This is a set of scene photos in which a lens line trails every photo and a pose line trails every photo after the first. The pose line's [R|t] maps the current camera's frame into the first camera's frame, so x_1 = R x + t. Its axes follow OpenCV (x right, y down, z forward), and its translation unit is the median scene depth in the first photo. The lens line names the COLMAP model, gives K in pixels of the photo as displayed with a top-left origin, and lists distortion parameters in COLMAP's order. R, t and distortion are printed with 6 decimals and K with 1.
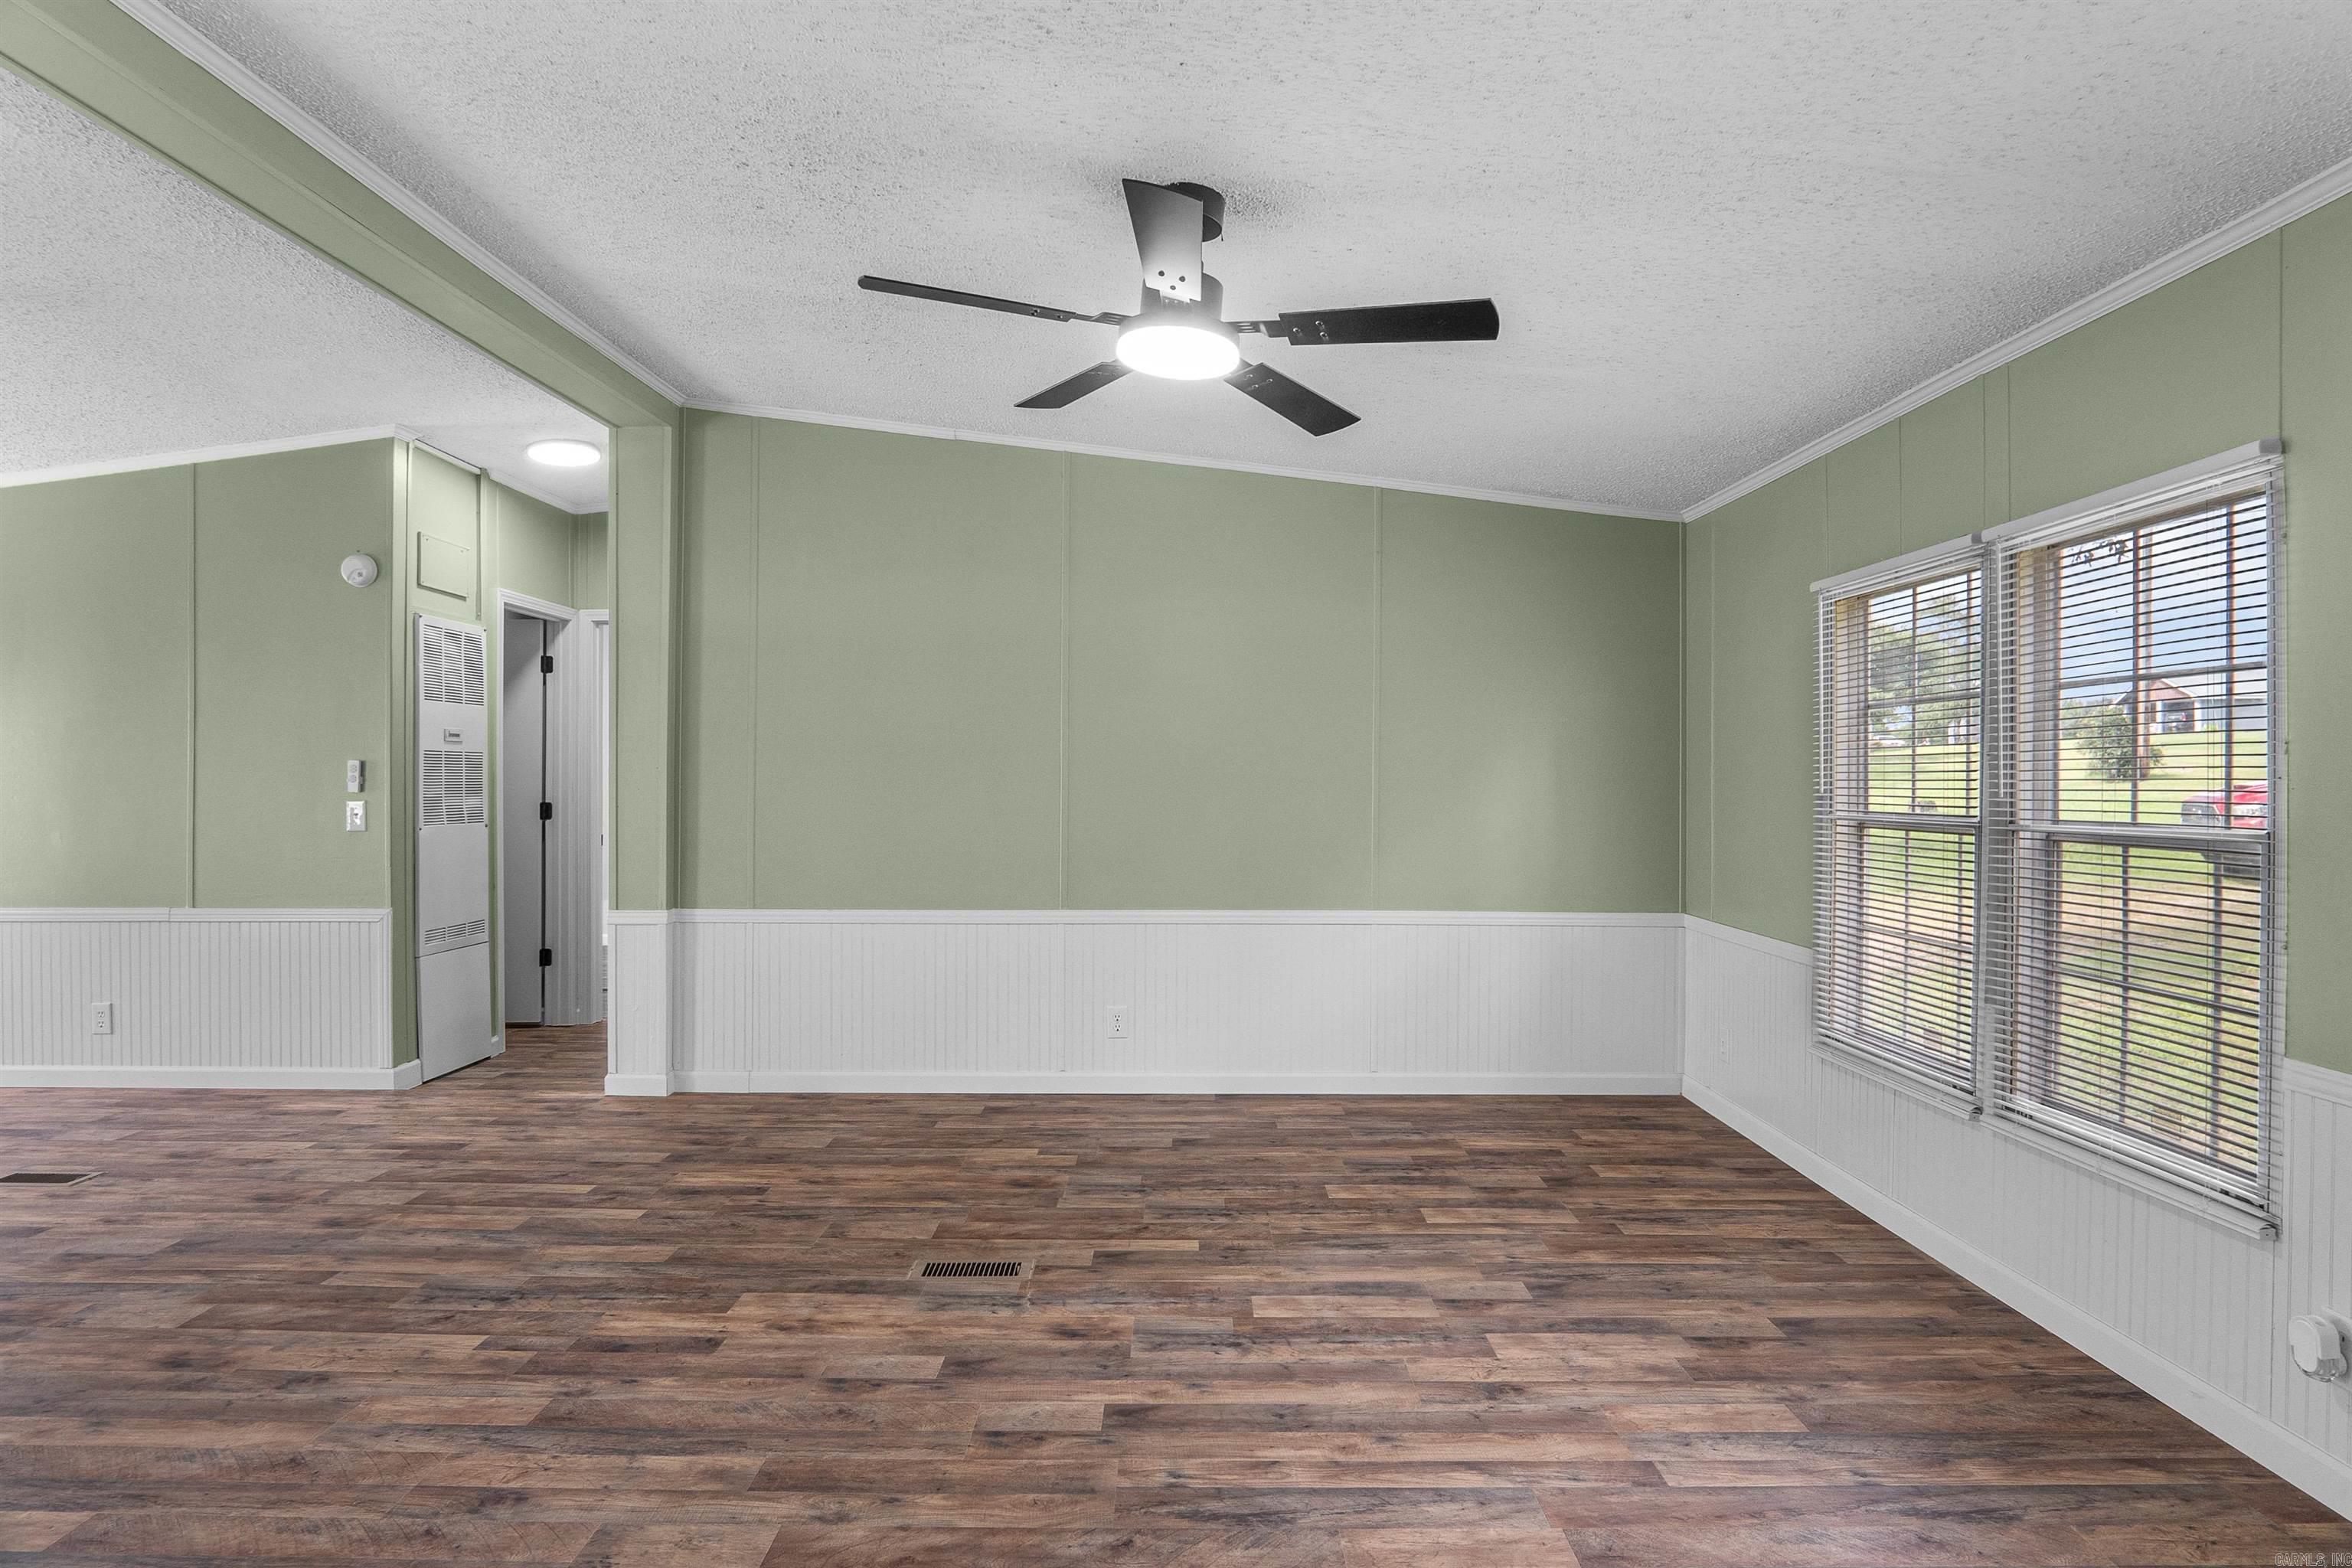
lens RADIAL K [[1256.6, 0, 1176.0], [0, 1256.6, 784.0], [0, 0, 1]] dist [-0.030707, 0.008730]
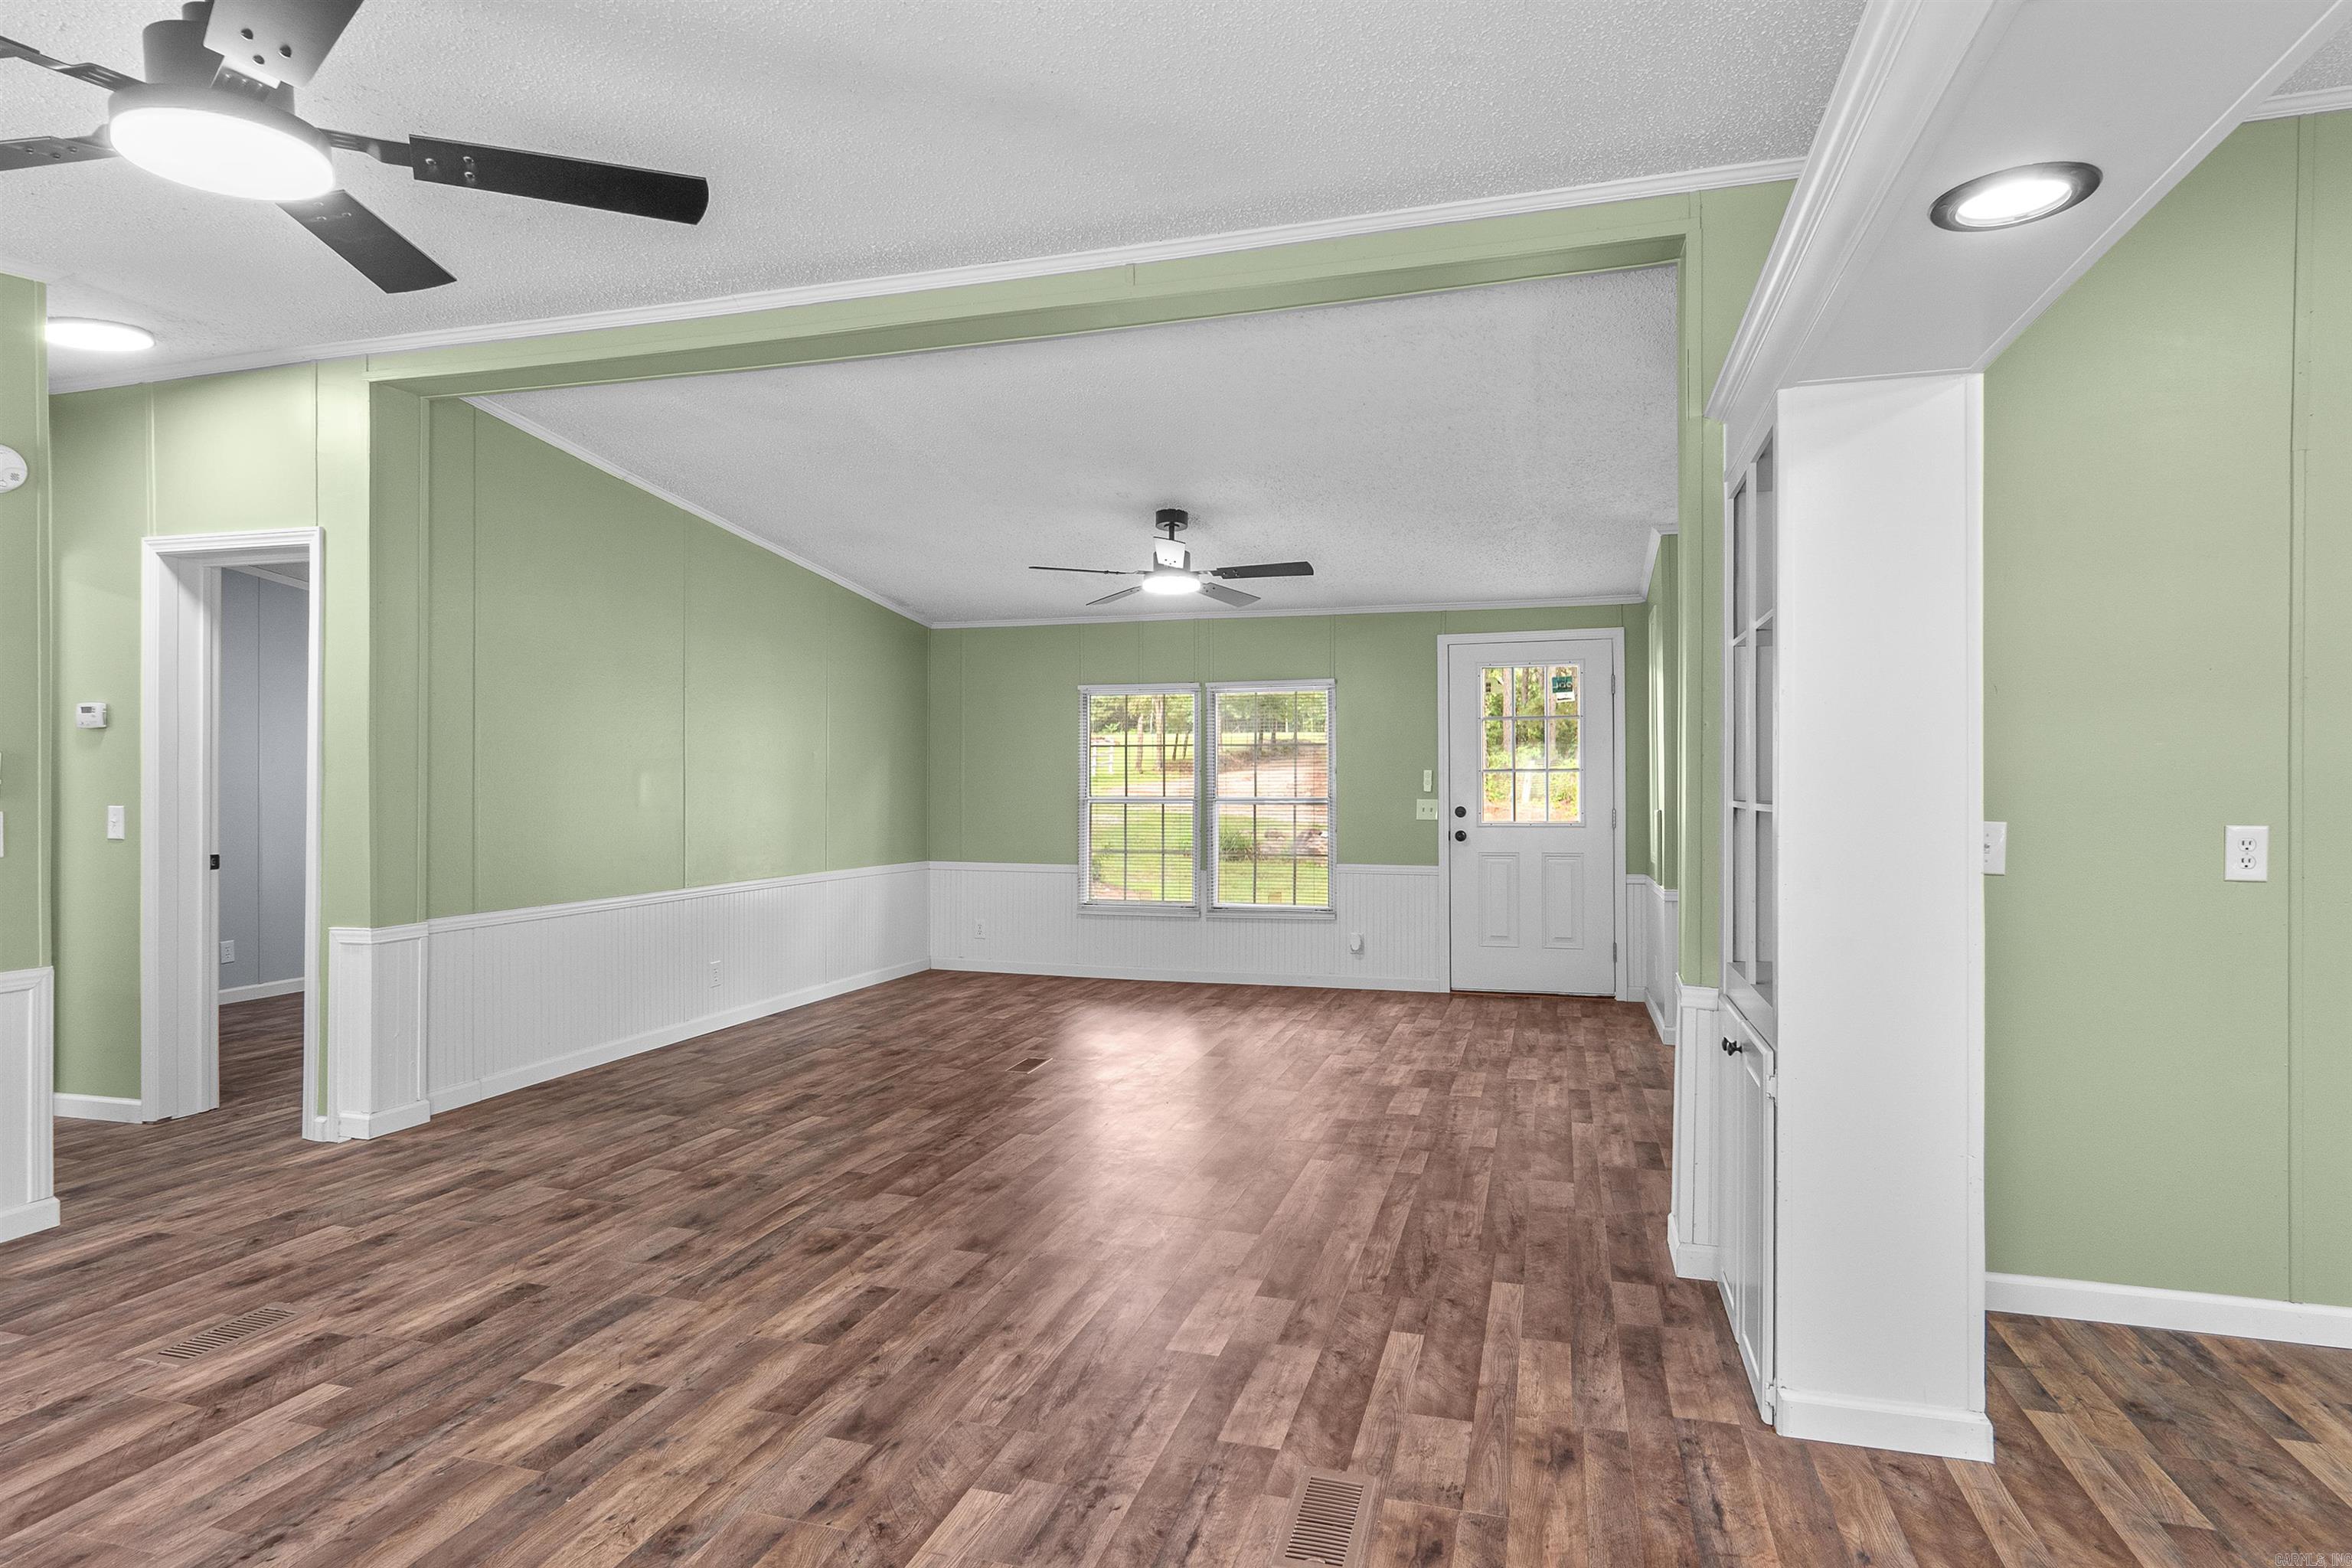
lens RADIAL K [[1271.1, 0, 1184.9], [0, 1271.1, 781.3], [0, 0, 1]] dist [-0.010929, 0.008167]
pose [[0.275236, 0.000082, 0.961377, -1.670846], [0.002745, 0.999996, -0.000871, -0.000526], [-0.961373, 0.002879, 0.275234, 0.288308]]
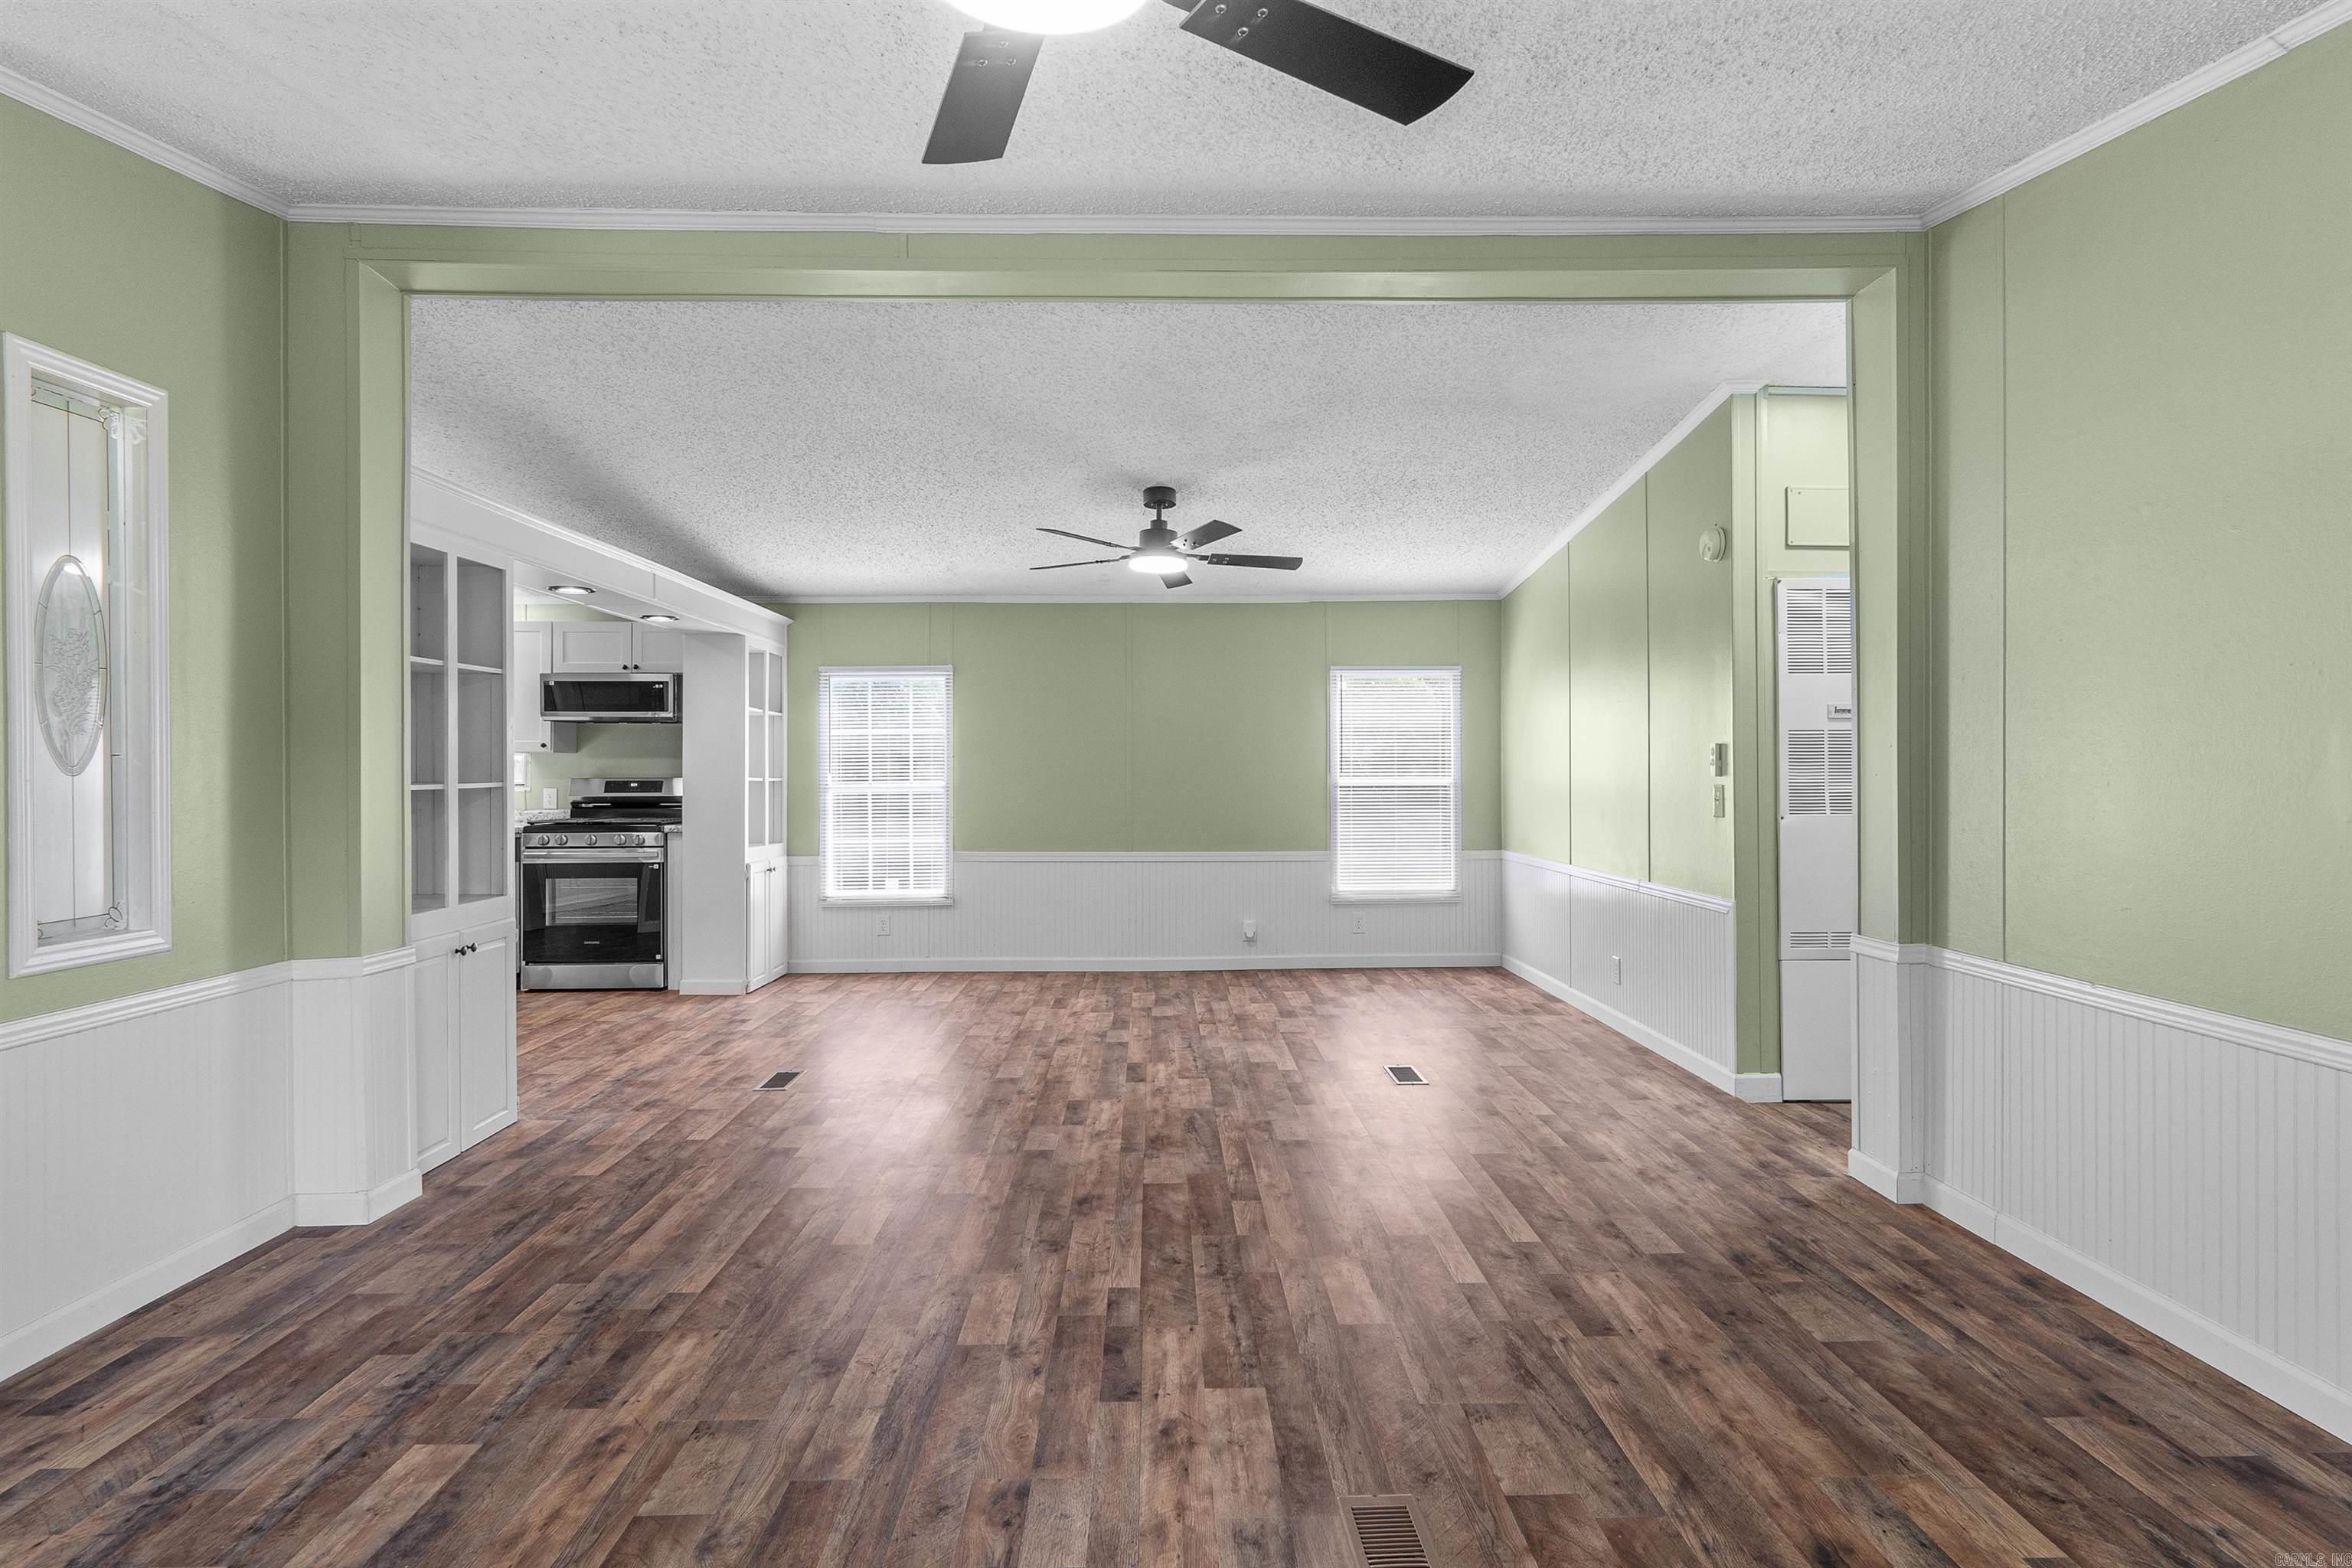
lens RADIAL K [[1245.9, 0, 1182.8], [0, 1245.9, 763.5], [0, 0, 1]] dist [-0.012666, 0.008286]
pose [[0.030675, -0.004339, -0.999520, 0.420272], [0.001279, 0.999990, -0.004301, 0.000489], [0.999529, -0.001146, 0.030680, 0.820698]]
